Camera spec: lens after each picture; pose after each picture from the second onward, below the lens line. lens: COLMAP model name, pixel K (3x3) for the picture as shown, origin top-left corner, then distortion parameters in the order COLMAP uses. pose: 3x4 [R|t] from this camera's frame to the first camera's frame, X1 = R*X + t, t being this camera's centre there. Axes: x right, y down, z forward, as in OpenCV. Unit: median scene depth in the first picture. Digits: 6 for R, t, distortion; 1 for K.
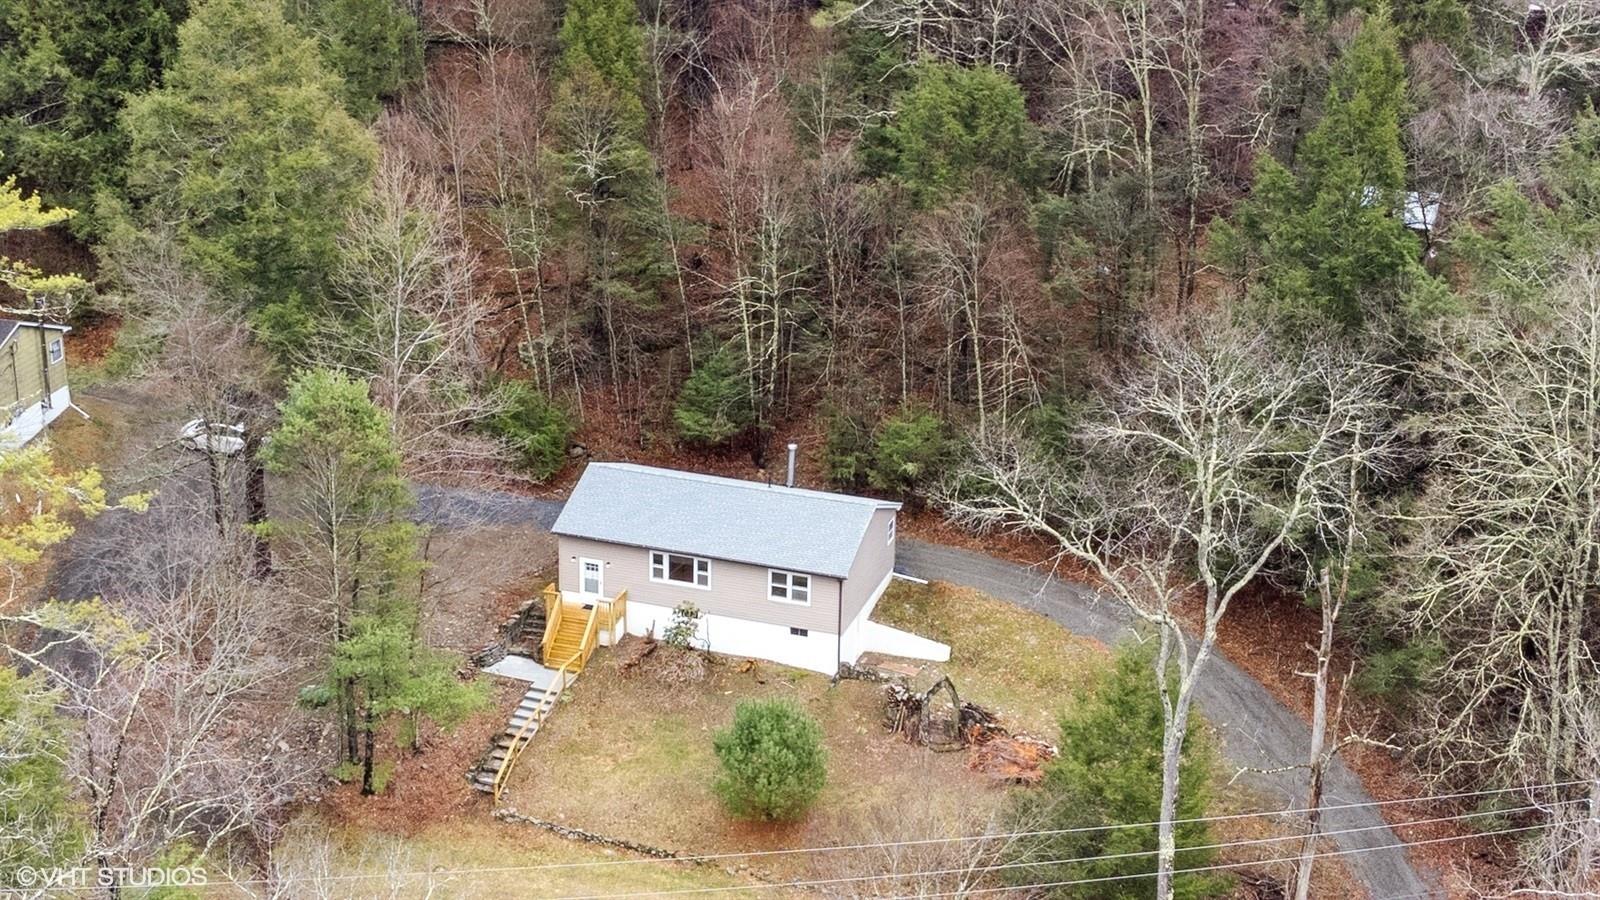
lens RADIAL K [[2362.0, 0, 800.0], [0, 2362.0, 450.0], [0, 0, 1]] dist [0.068693, 0.003987]
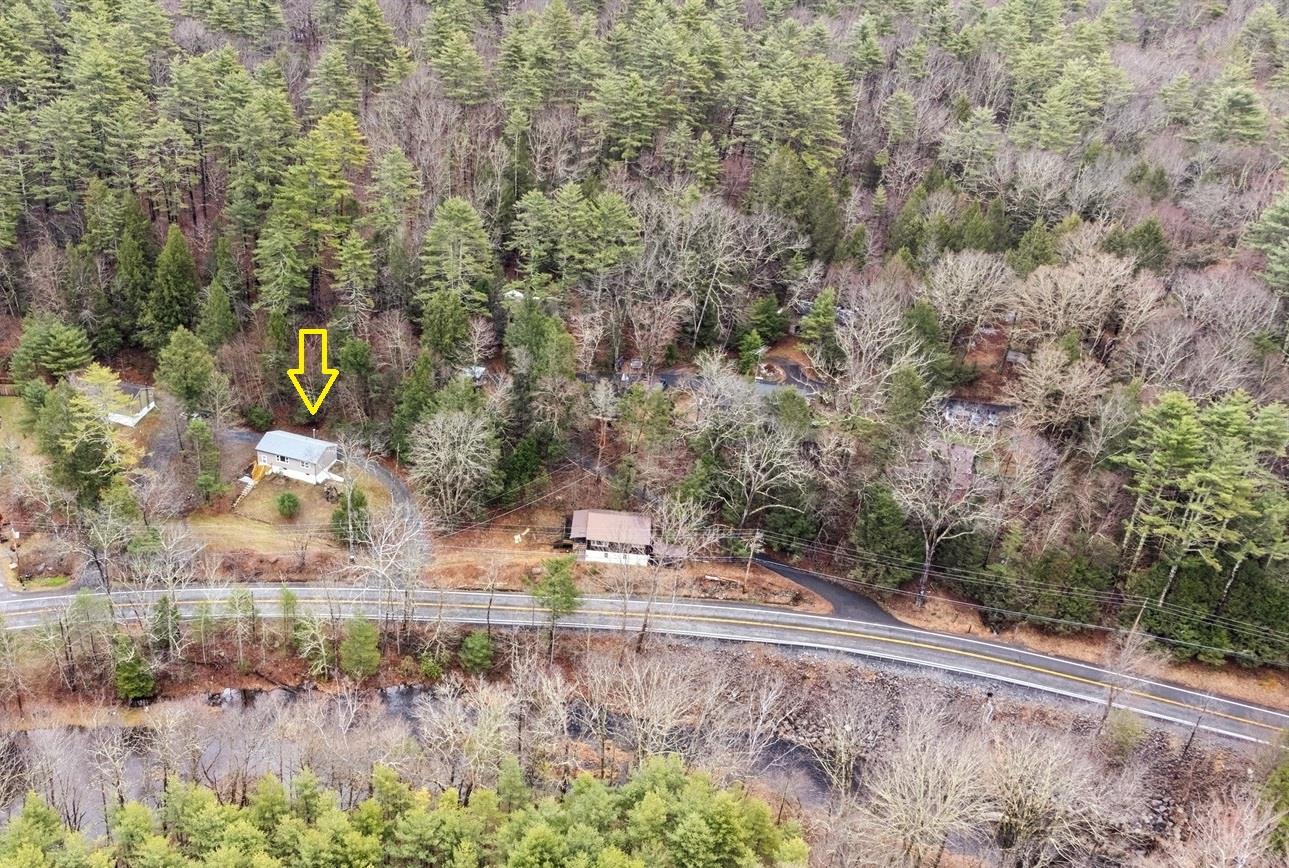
lens RADIAL K [[1154.0, 0, 468.4], [0, 1154.0, 431.3], [0, 0, 1]] dist [0.073826, 0.005375]
pose [[0.994773, 0.045702, -0.091315, 0.498911], [-0.034612, 0.992227, 0.119532, -0.276222], [0.096068, -0.115747, 0.988622, -1.120562]]
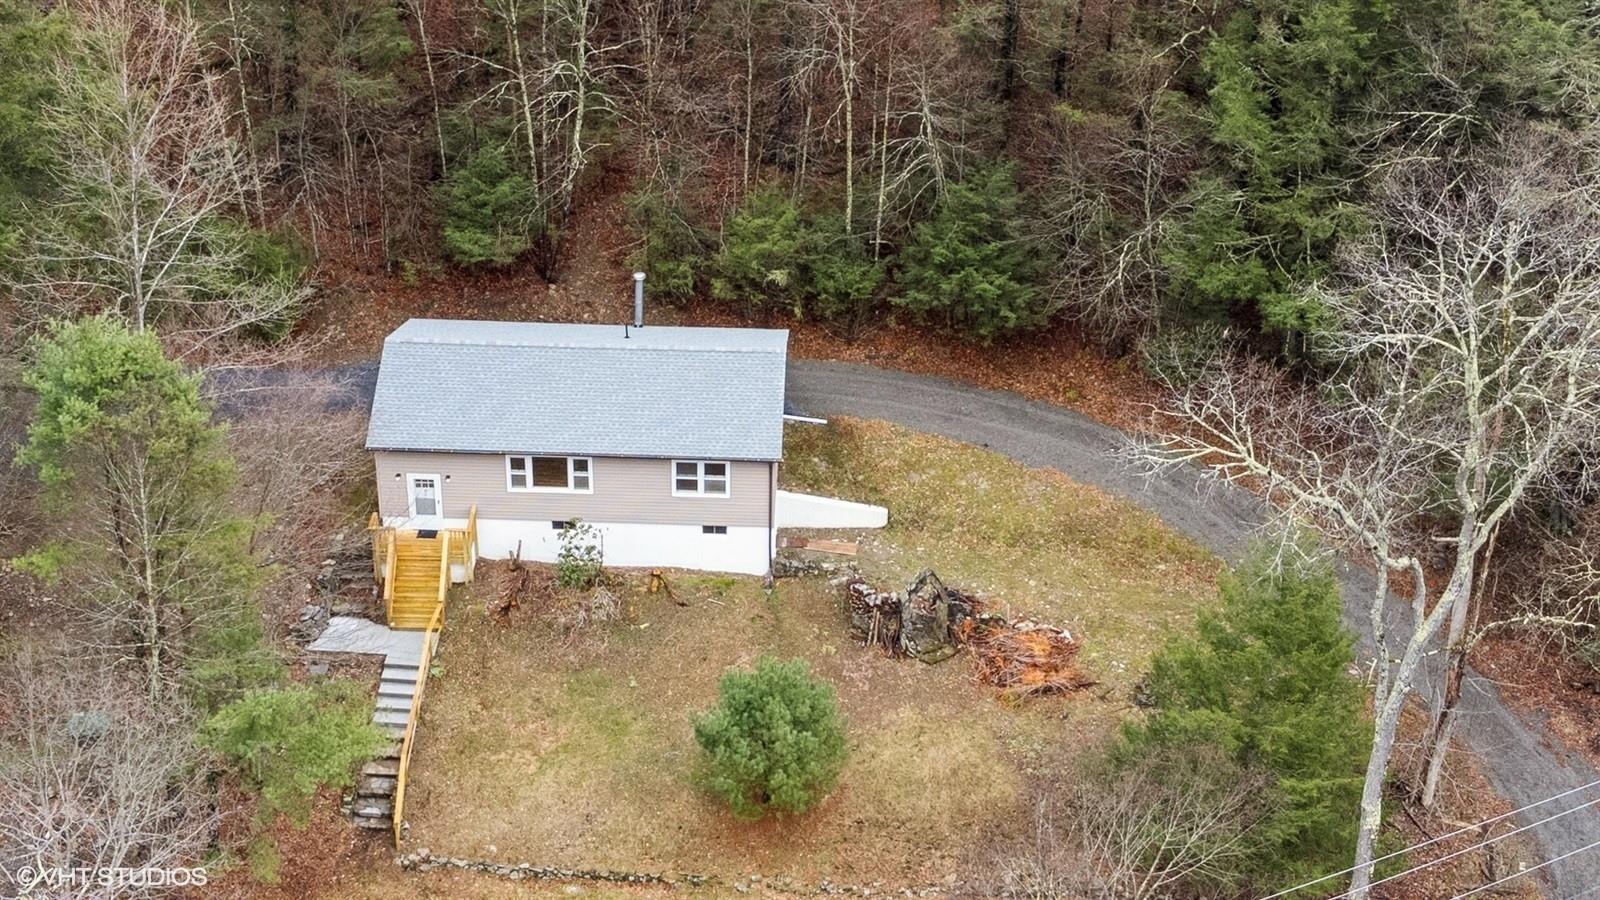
lens RADIAL K [[2362.0, 0, 800.0], [0, 2362.0, 450.0], [0, 0, 1]] dist [0.068693, 0.003987]
pose [[0.956500, -0.156923, 0.245931, -0.161333], [0.106288, 0.972517, 0.207154, -0.106711], [-0.271679, -0.172003, 0.946892, 0.263911]]
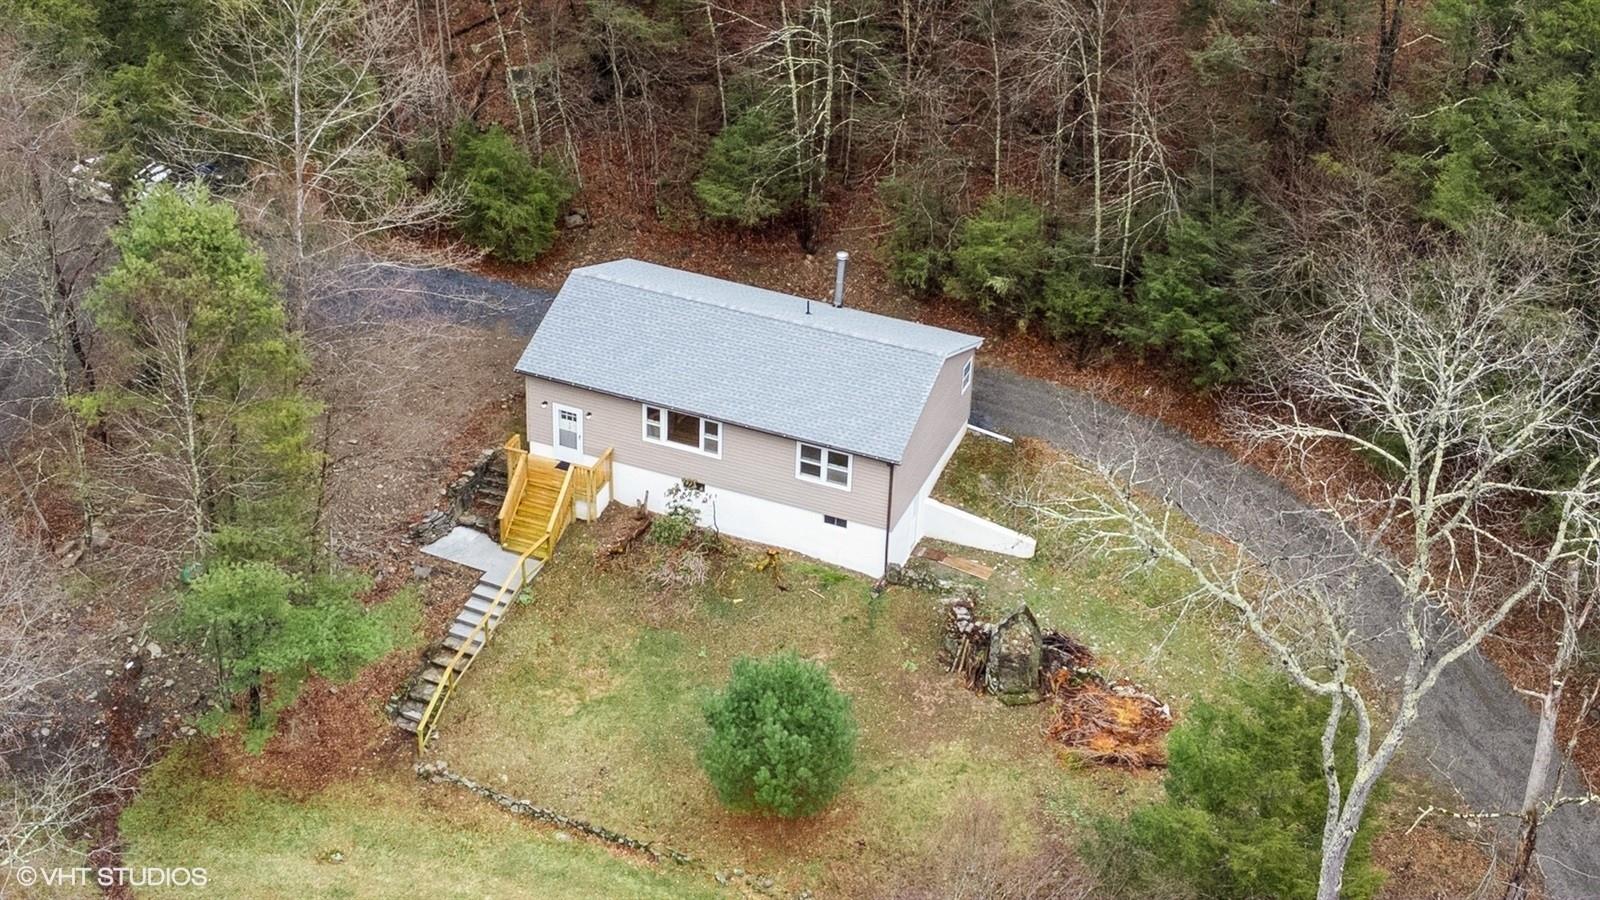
lens RADIAL K [[2362.0, 0, 800.0], [0, 2362.0, 450.0], [0, 0, 1]] dist [0.068693, 0.003987]
pose [[0.997952, 0.044333, -0.046104, 0.022236], [-0.034635, 0.980550, 0.193192, -0.091376], [0.053772, -0.191199, 0.980077, 0.264807]]
